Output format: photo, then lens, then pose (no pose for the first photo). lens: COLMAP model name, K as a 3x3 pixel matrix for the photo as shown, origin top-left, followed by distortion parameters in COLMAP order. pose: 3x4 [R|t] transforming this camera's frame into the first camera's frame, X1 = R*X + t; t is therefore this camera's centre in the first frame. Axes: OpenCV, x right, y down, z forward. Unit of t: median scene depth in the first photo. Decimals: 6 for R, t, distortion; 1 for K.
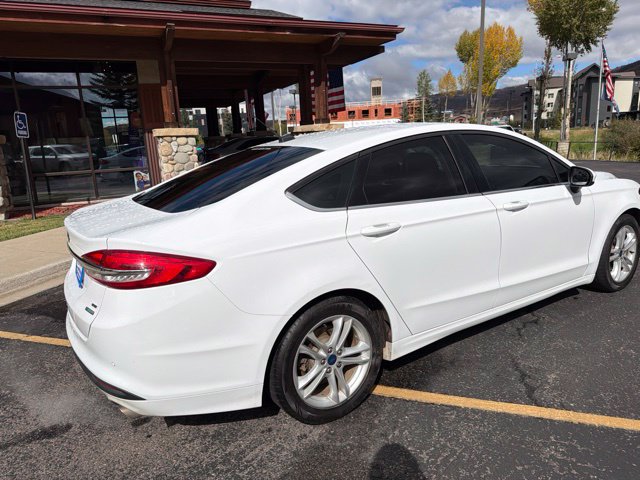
lens RADIAL K [[443.8, 0, 318.8], [0, 443.8, 237.3], [0, 0, 1]] dist [0.032576, -0.044323]
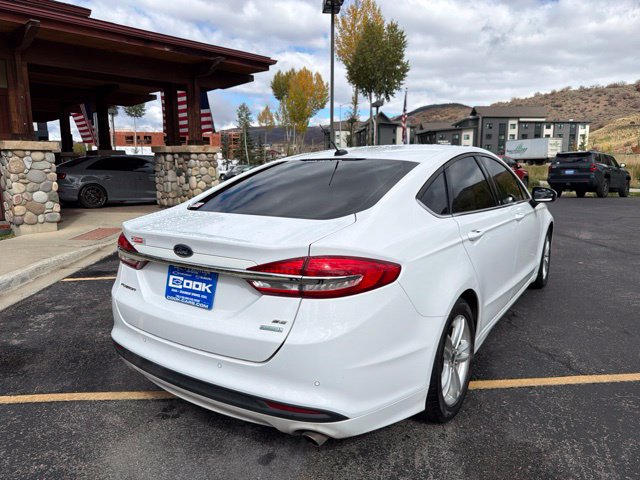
lens RADIAL K [[443.8, 0, 318.8], [0, 443.8, 237.3], [0, 0, 1]] dist [0.032576, -0.044323]
pose [[0.920461, -0.021887, 0.390221, -0.181721], [0.046932, 0.997396, -0.054761, 0.008838], [-0.388007, 0.068719, 0.919091, 0.035113]]
